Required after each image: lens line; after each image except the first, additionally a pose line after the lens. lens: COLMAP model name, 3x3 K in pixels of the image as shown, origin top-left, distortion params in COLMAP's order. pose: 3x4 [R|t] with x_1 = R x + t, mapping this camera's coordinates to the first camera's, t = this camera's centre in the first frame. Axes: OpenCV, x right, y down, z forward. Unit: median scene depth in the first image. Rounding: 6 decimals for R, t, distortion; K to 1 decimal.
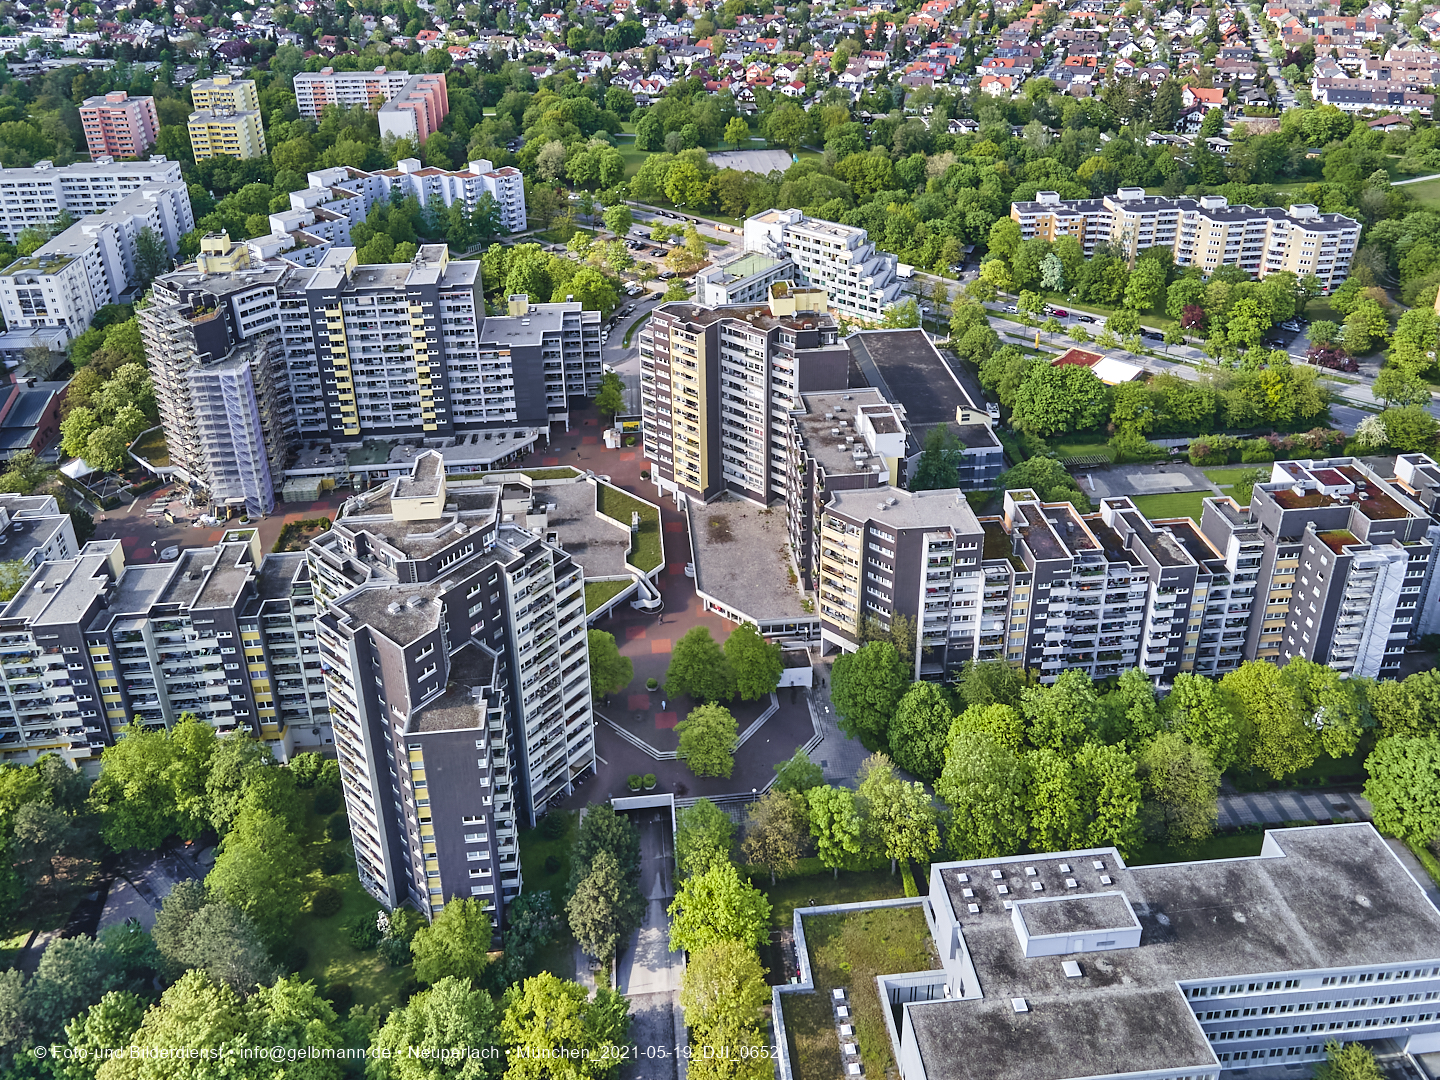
lens RADIAL K [[1087.0, 0, 716.2], [0, 1087.0, 313.8], [0, 0, 1]] dist [0.030551, 0.000301]
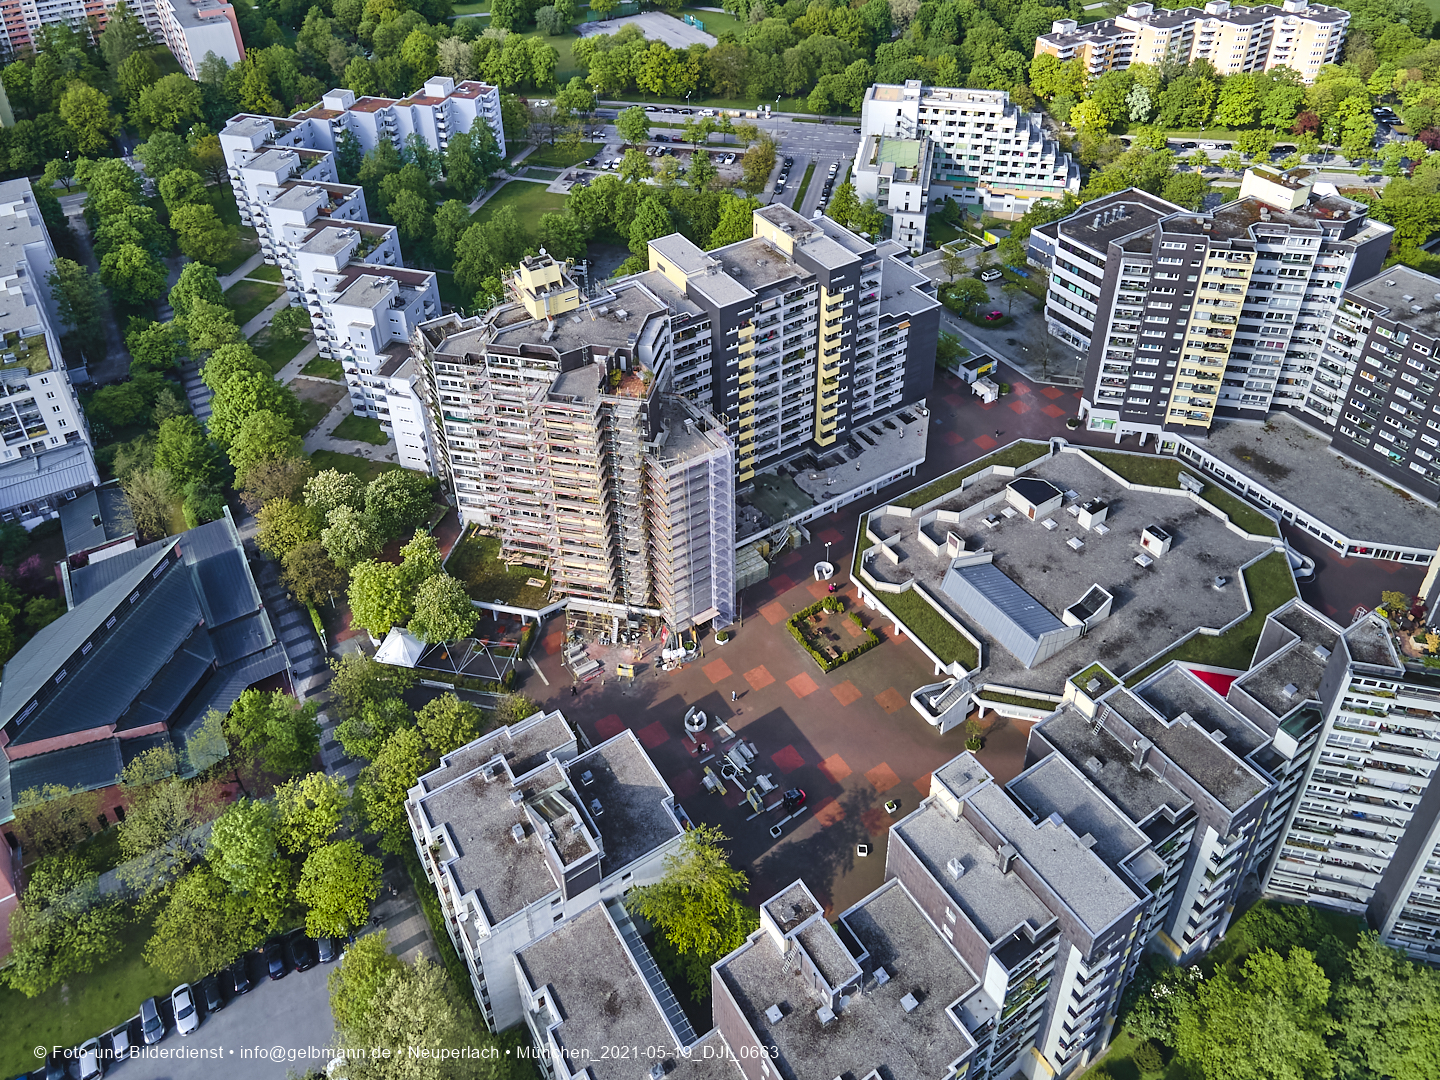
lens RADIAL K [[1082.9, 0, 716.7], [0, 1082.9, 322.7], [0, 0, 1]] dist [0.029581, 0.003391]
pose [[0.891748, -0.241560, 0.382667, -0.633019], [0.180872, 0.965389, 0.187909, -0.140818], [-0.414814, -0.098354, 0.904575, 0.362054]]
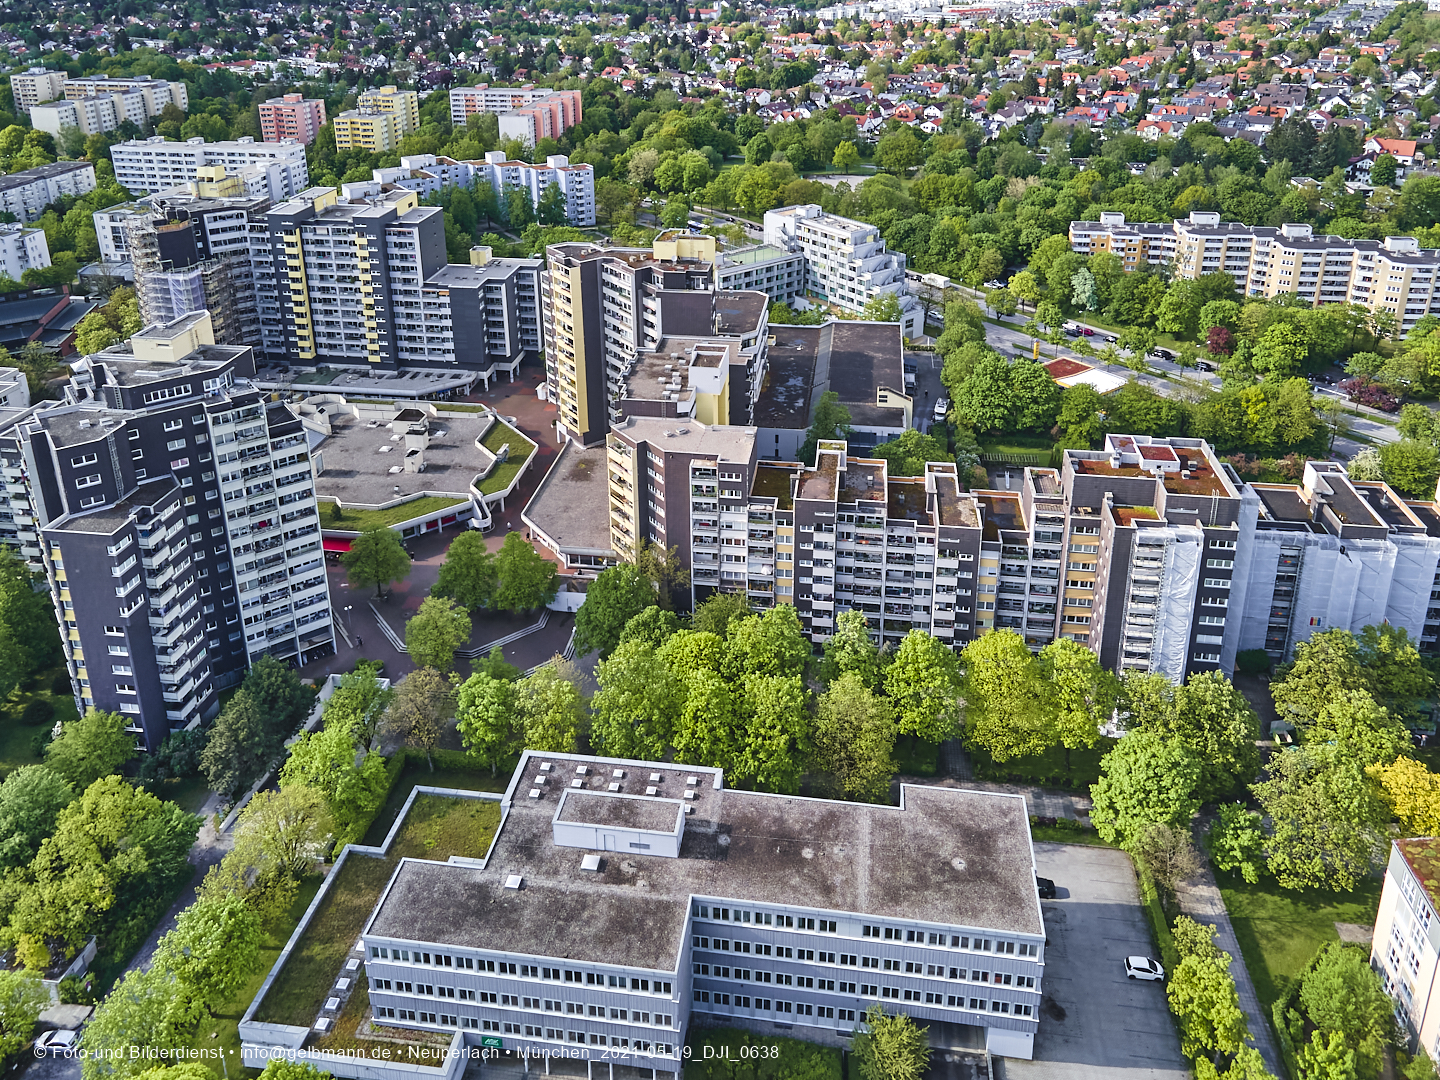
lens RADIAL K [[1092.6, 0, 716.6], [0, 1092.6, 301.4], [0, 0, 1]] dist [0.026524, 0.002619]
pose [[0.970652, 0.079386, -0.227007, 0.305940], [-0.097004, 0.992991, -0.067520, 0.092258], [0.220056, 0.087559, 0.971550, 0.043146]]
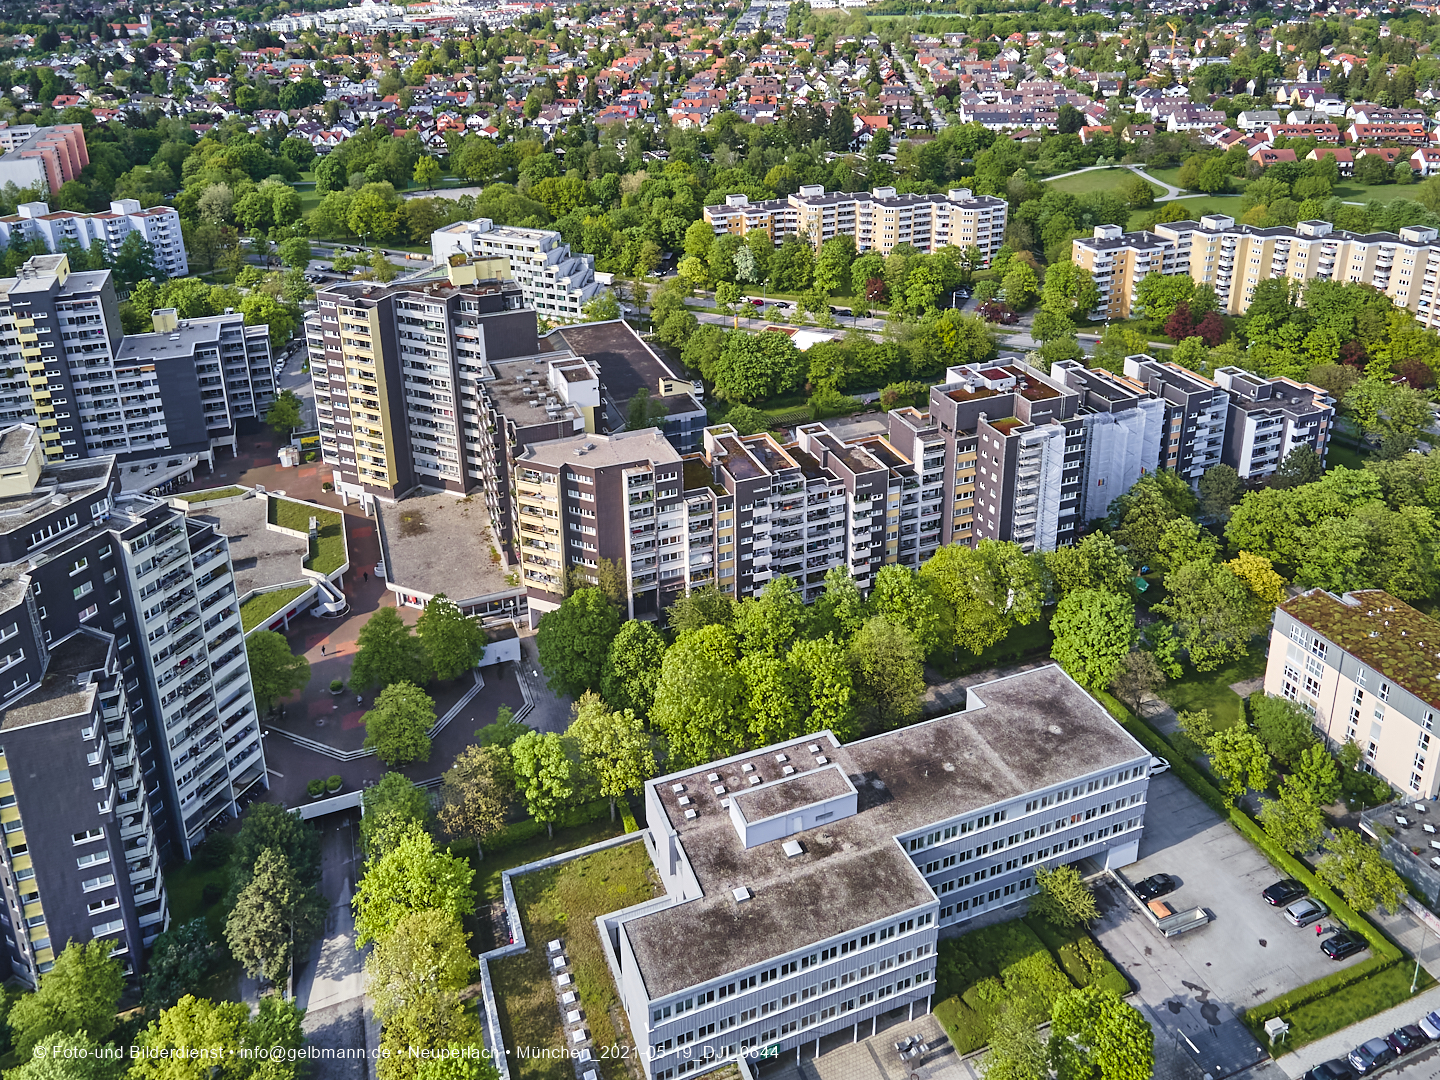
lens RADIAL K [[1088.5, 0, 716.8], [0, 1088.5, 309.8], [0, 0, 1]] dist [0.030057, -0.002194]
pose [[0.964564, -0.082192, 0.250721, 0.031120], [0.101865, 0.992573, -0.066503, 0.097908], [-0.243393, 0.089686, 0.965772, 0.031567]]
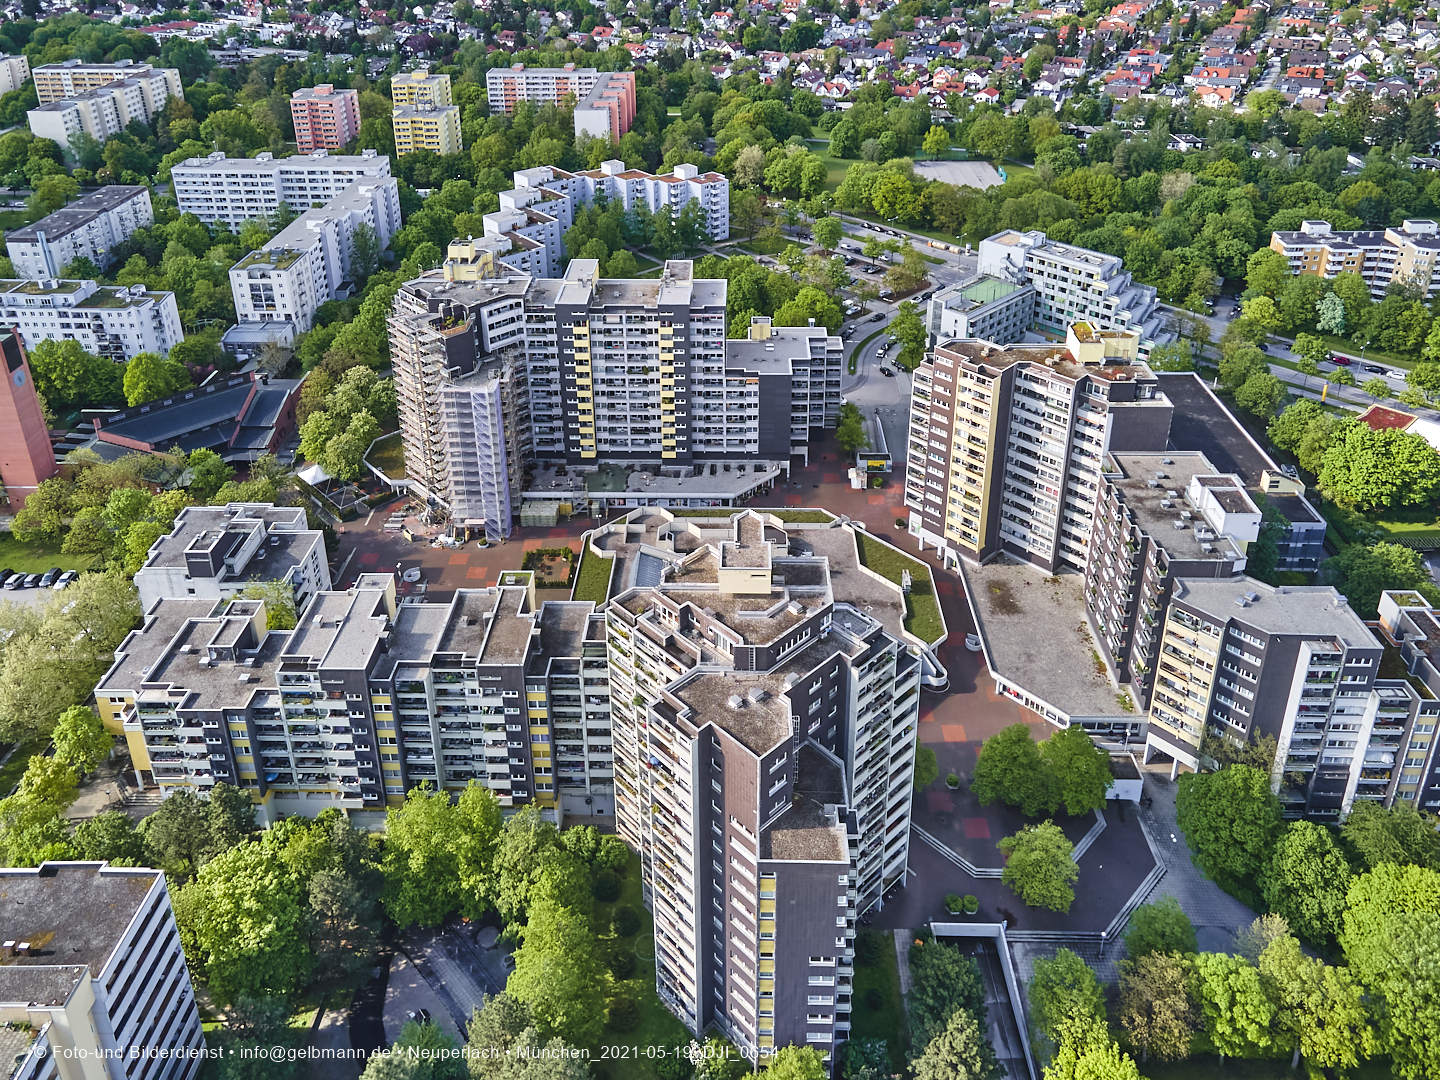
lens RADIAL K [[1087.0, 0, 716.2], [0, 1087.0, 313.8], [0, 0, 1]] dist [0.030551, 0.000301]
pose [[0.992702, 0.049282, -0.110064, -0.130222], [-0.049105, 0.998784, 0.004316, -0.024272], [0.110143, 0.001120, 0.993915, 0.075950]]
